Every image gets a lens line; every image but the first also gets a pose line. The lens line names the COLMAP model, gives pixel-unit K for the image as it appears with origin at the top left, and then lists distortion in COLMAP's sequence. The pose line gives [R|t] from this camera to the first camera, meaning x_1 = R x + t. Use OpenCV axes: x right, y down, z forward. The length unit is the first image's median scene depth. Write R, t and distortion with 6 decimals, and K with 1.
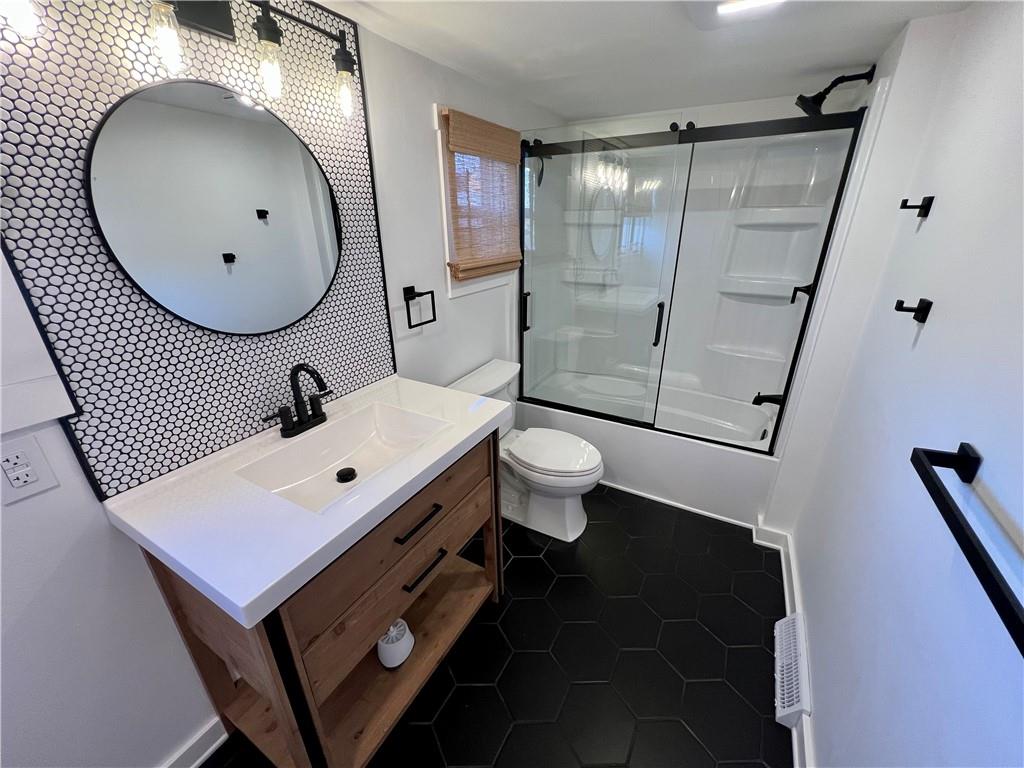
lens RADIAL K [[410.0, 0, 515.0], [0, 410.0, 385.7], [0, 0, 1]] dist [-0.000209, 0.000402]
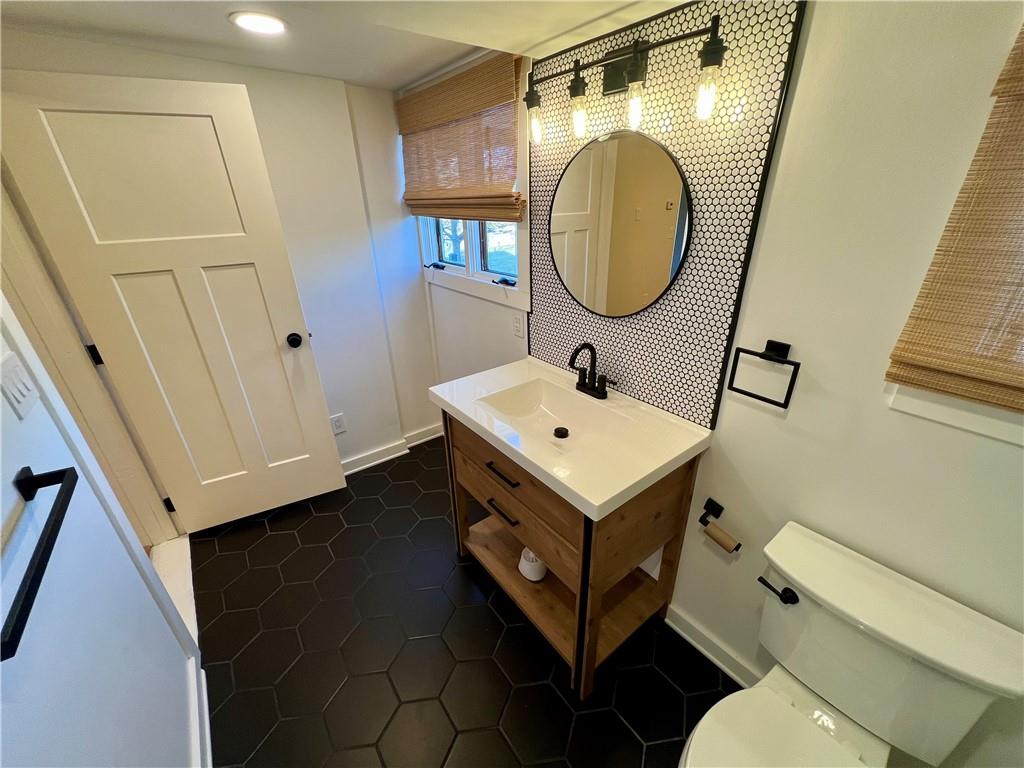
lens RADIAL K [[410.0, 0, 513.7], [0, 410.0, 386.3], [0, 0, 1]] dist [-0.000209, 0.000402]
pose [[-0.390799, 0.395891, -0.830991, 0.553181], [-0.335622, 0.779349, 0.529125, -0.443563], [0.857108, 0.485681, -0.171699, 0.880120]]
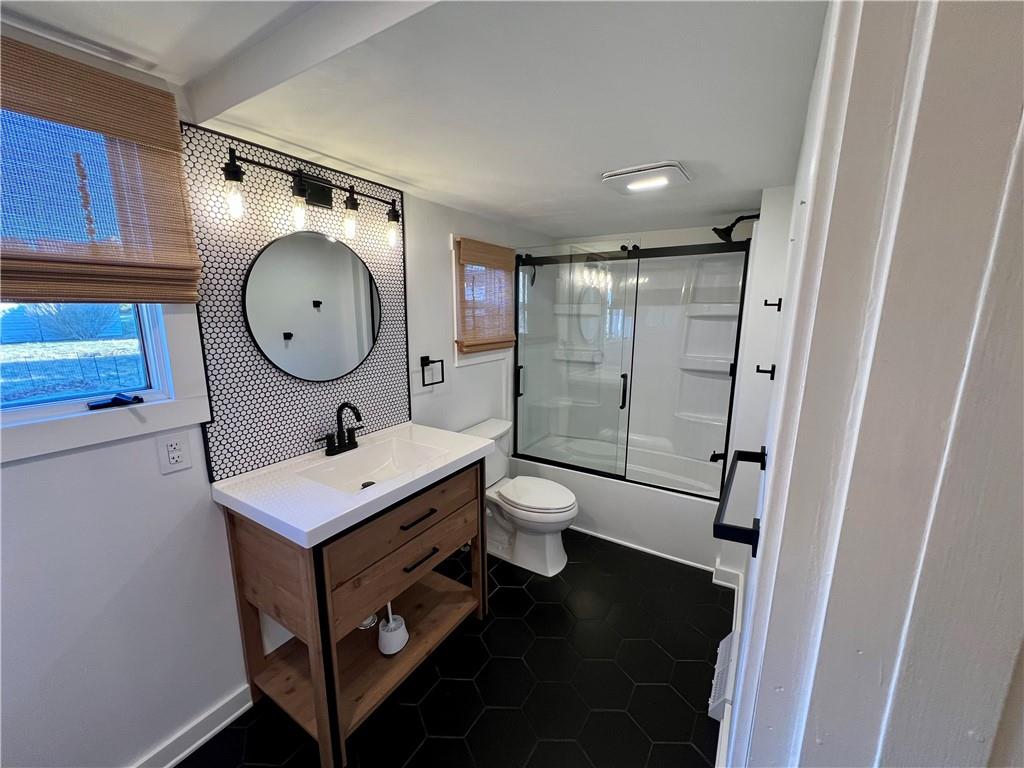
lens RADIAL K [[410.0, 0, 514.8], [0, 410.0, 387.5], [0, 0, 1]] dist [-0.000209, 0.000402]
pose [[0.998965, 0.018936, -0.041349, 0.104682], [-0.026742, 0.979984, -0.197270, 0.131359], [0.036786, 0.198172, 0.979477, -0.323108]]
